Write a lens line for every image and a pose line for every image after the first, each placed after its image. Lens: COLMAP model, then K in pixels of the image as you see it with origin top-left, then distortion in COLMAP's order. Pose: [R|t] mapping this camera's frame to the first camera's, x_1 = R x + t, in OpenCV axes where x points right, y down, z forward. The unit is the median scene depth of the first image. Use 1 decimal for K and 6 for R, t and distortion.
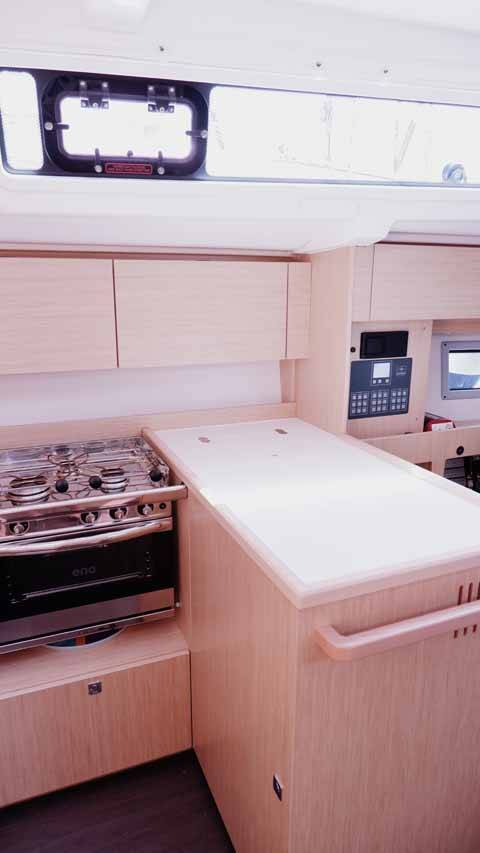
lens RADIAL K [[573.6, 0, 239.8], [0, 573.6, 426.1], [0, 0, 1]] dist [-0.004221, 0.001079]
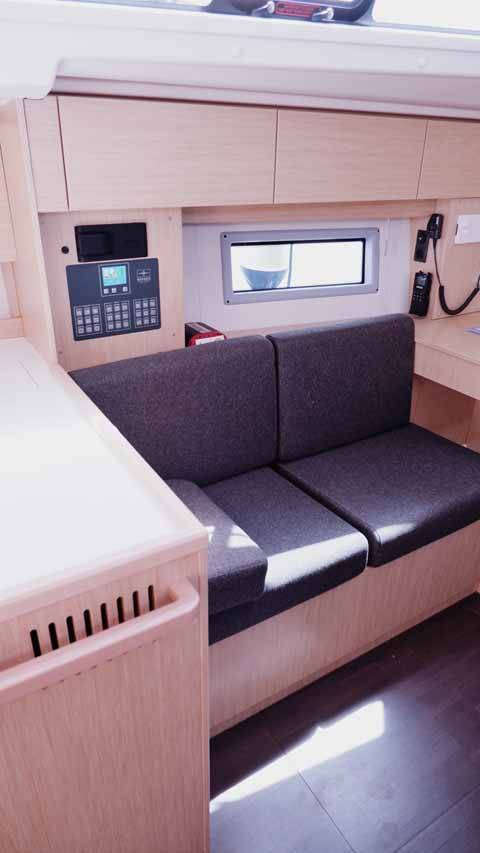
lens RADIAL K [[573.6, 0, 239.2], [0, 573.6, 426.8], [0, 0, 1]] dist [-0.004221, 0.001079]
pose [[0.987036, -0.059251, 0.149160, 0.282755], [0.027845, 0.978486, 0.204425, -0.050482], [-0.158064, -0.197622, 0.967451, 0.175952]]
